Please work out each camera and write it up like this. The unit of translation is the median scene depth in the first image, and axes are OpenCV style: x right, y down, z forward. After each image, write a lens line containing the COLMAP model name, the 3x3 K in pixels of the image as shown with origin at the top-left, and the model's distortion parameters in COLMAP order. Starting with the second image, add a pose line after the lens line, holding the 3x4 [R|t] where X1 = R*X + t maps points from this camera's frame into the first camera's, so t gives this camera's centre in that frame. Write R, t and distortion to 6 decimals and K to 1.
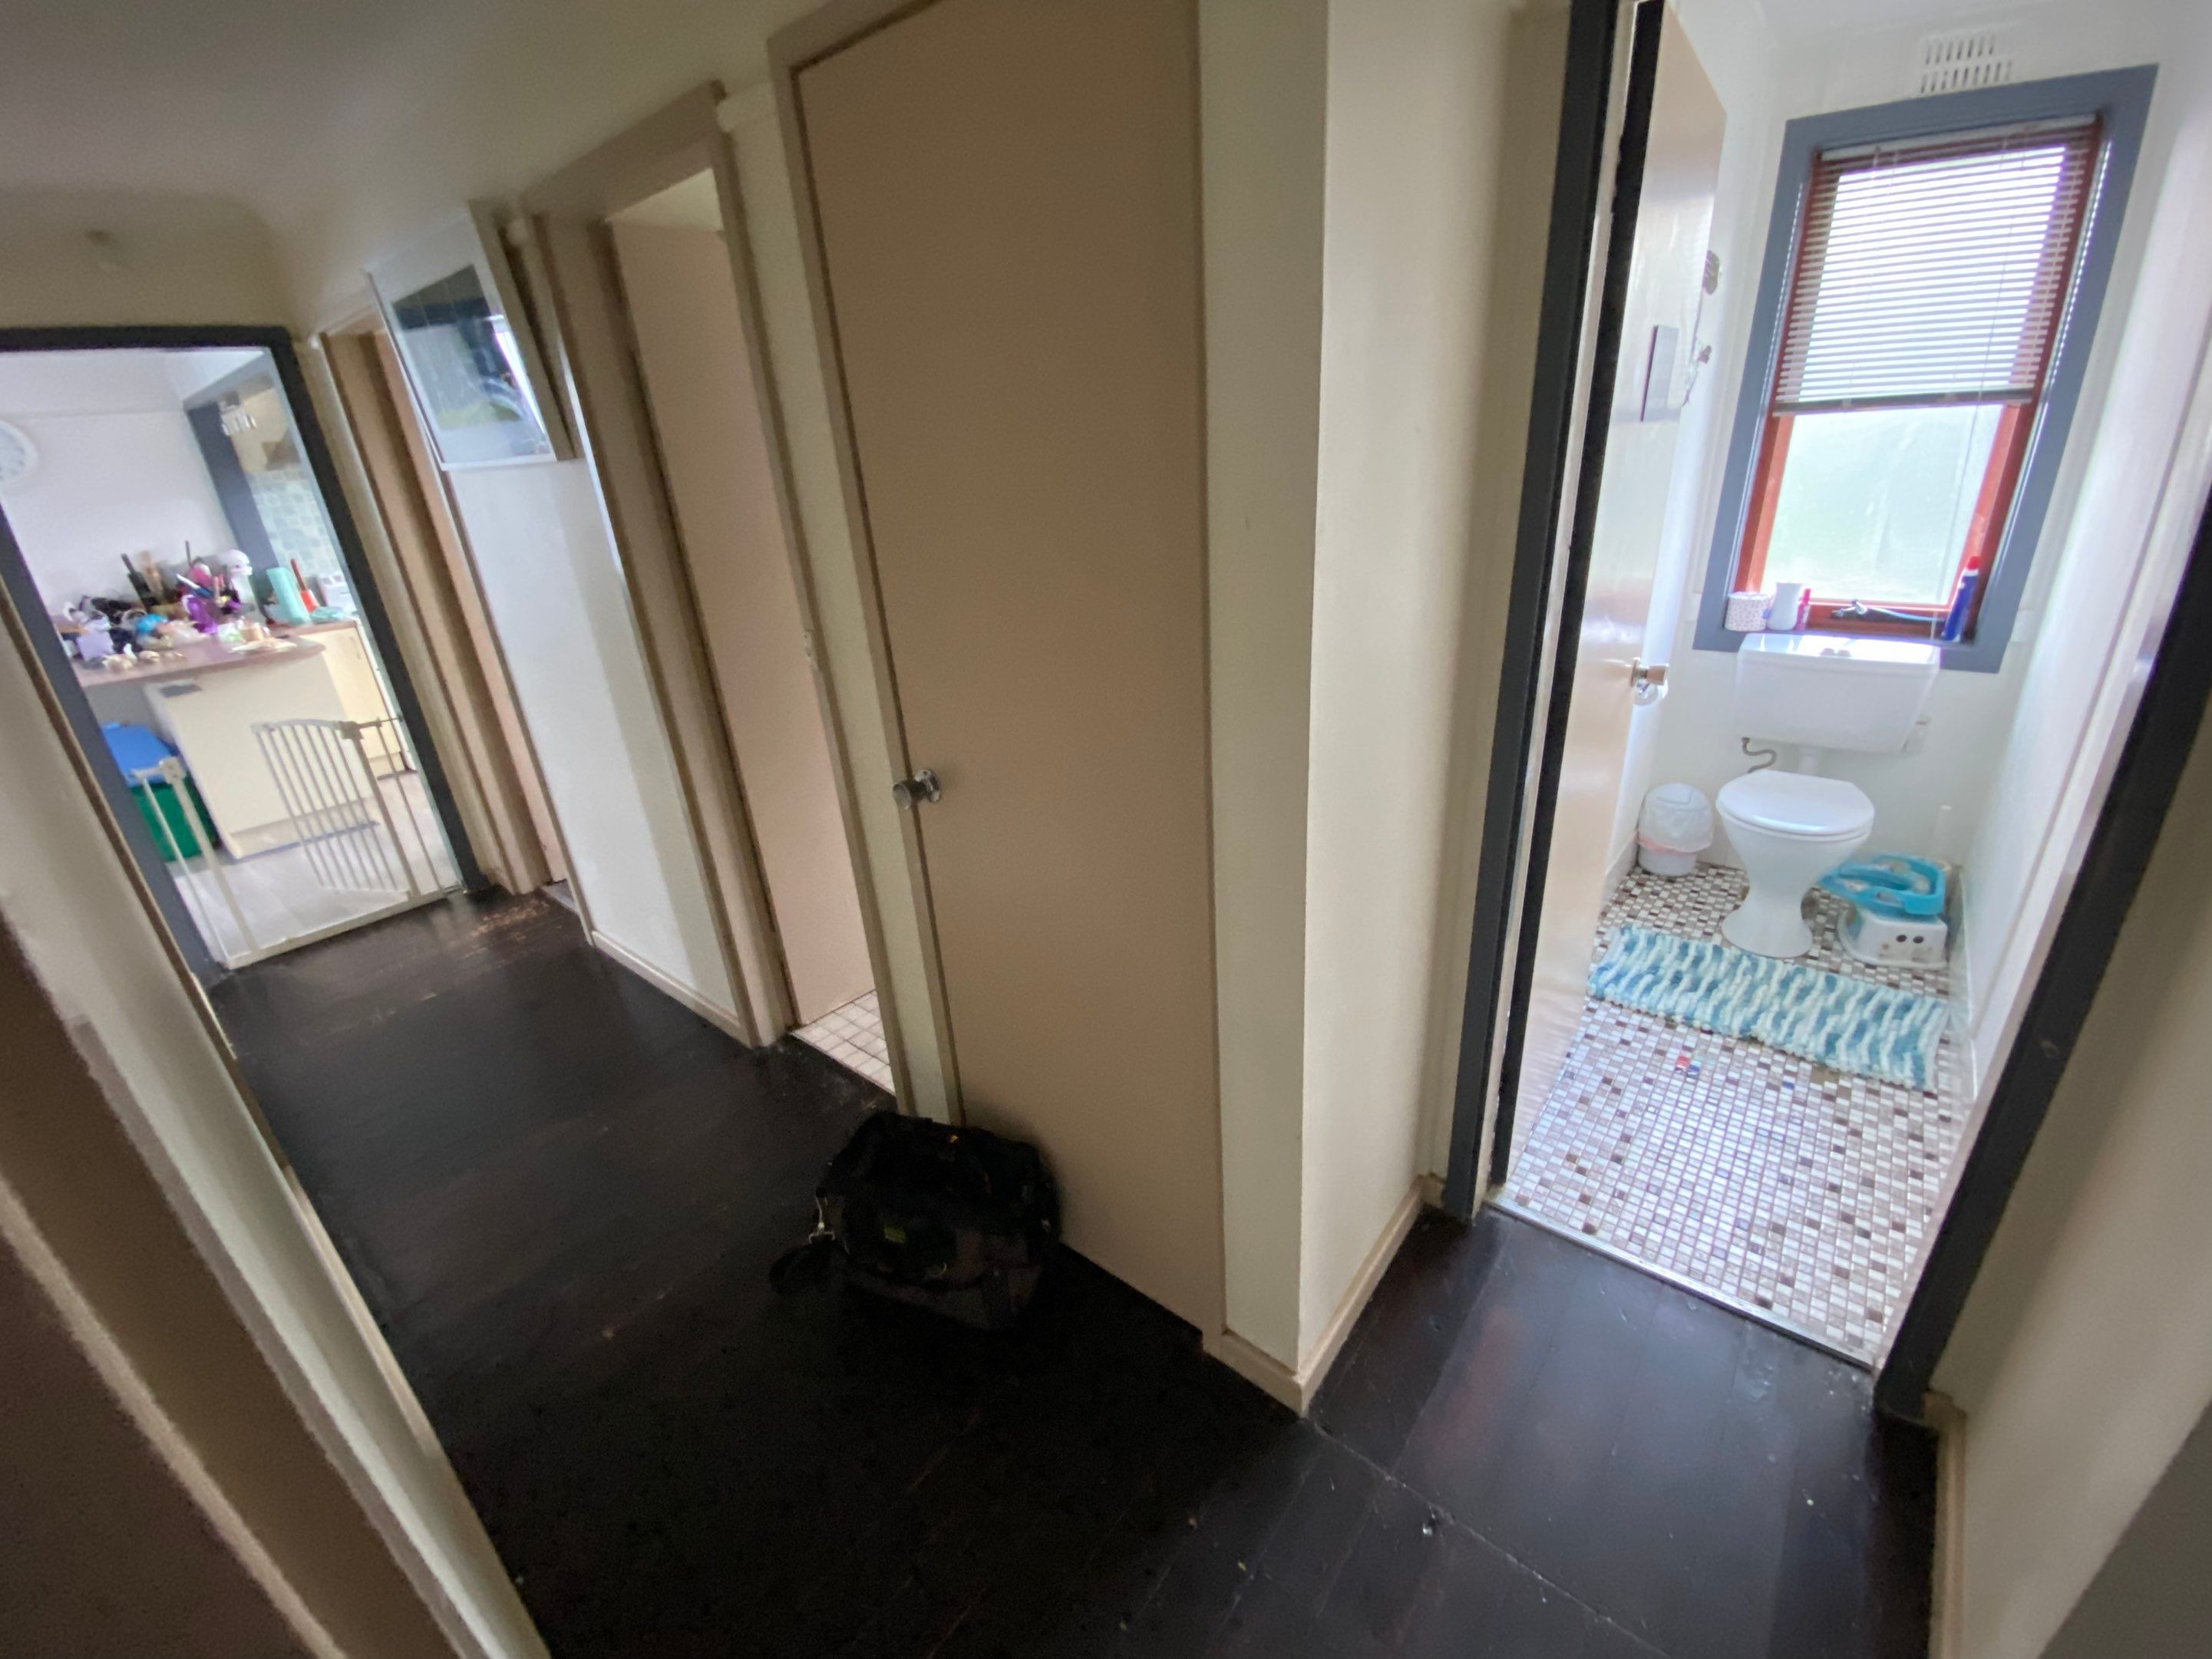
lens RADIAL K [[906.1, 0, 1105.4], [0, 906.1, 829.2], [0, 0, 1]] dist [0.007408, -0.014851]
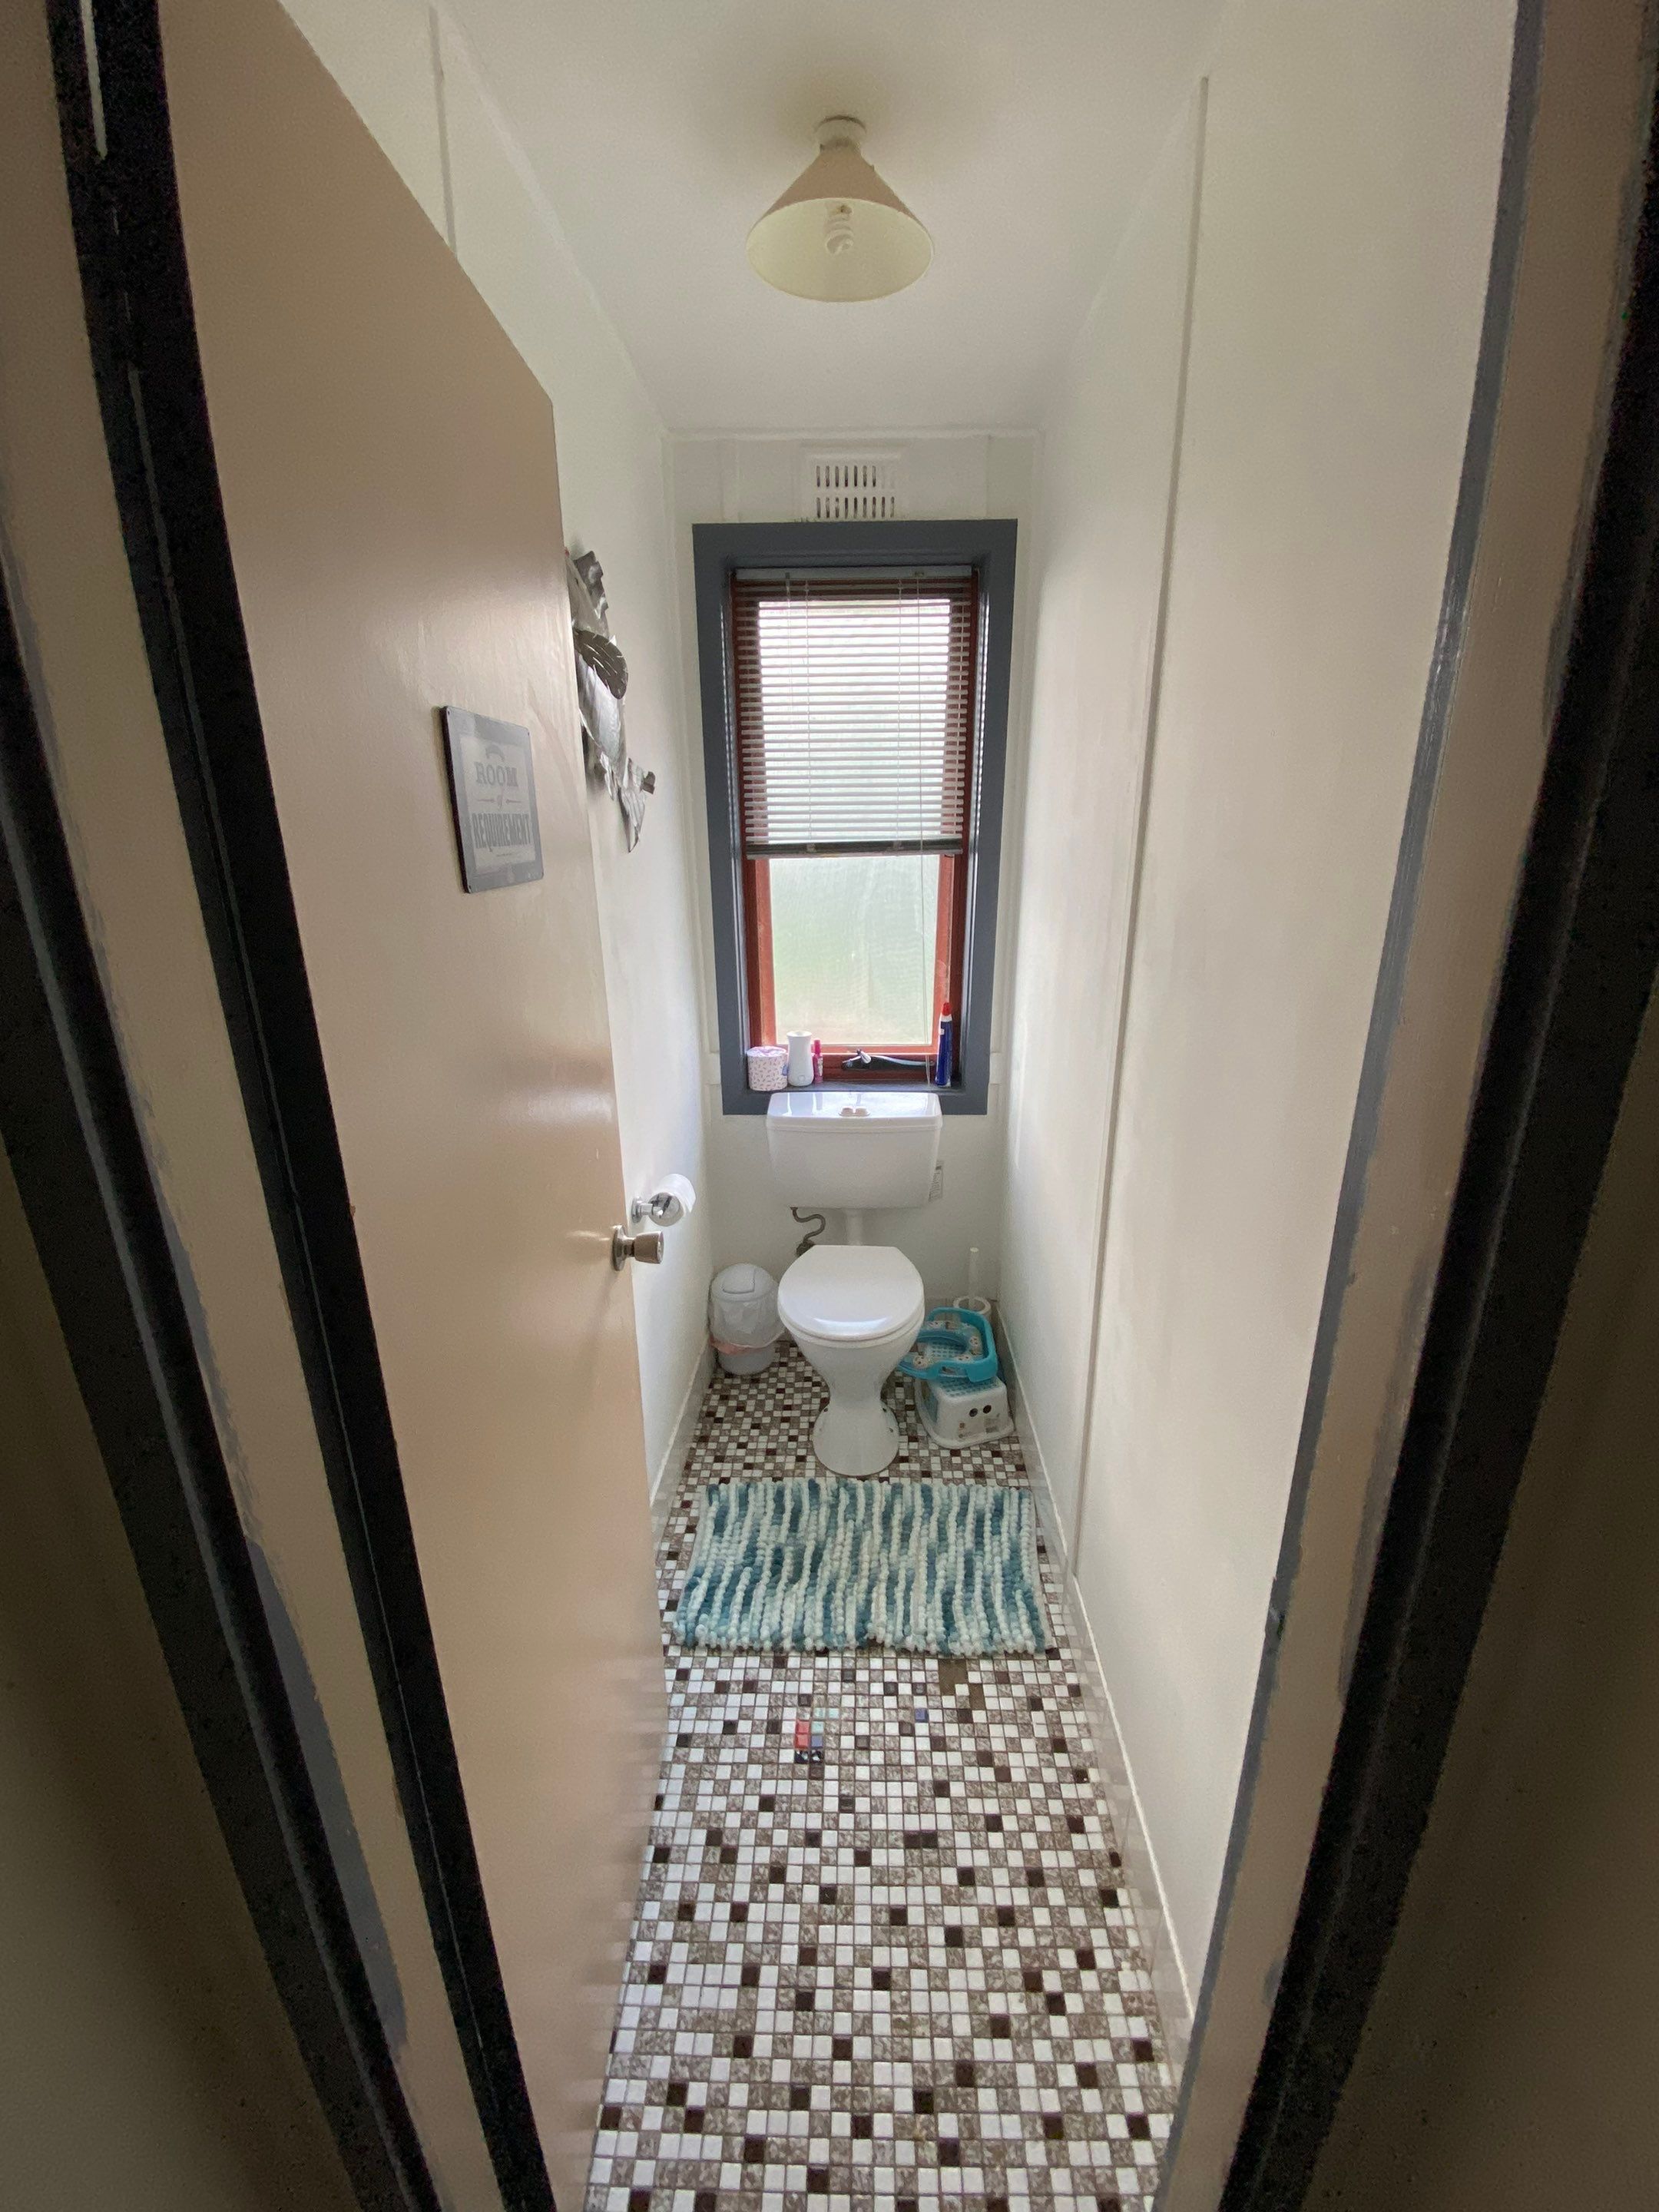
lens RADIAL K [[906.2, 0, 829.8], [0, 906.2, 1138.6], [0, 0, 1]] dist [0.007408, -0.014851]
pose [[0.795269, -0.141542, 0.589502, 0.260045], [0.200630, 0.979020, -0.035594, -0.150775], [-0.572096, 0.146578, 0.806983, 0.296877]]
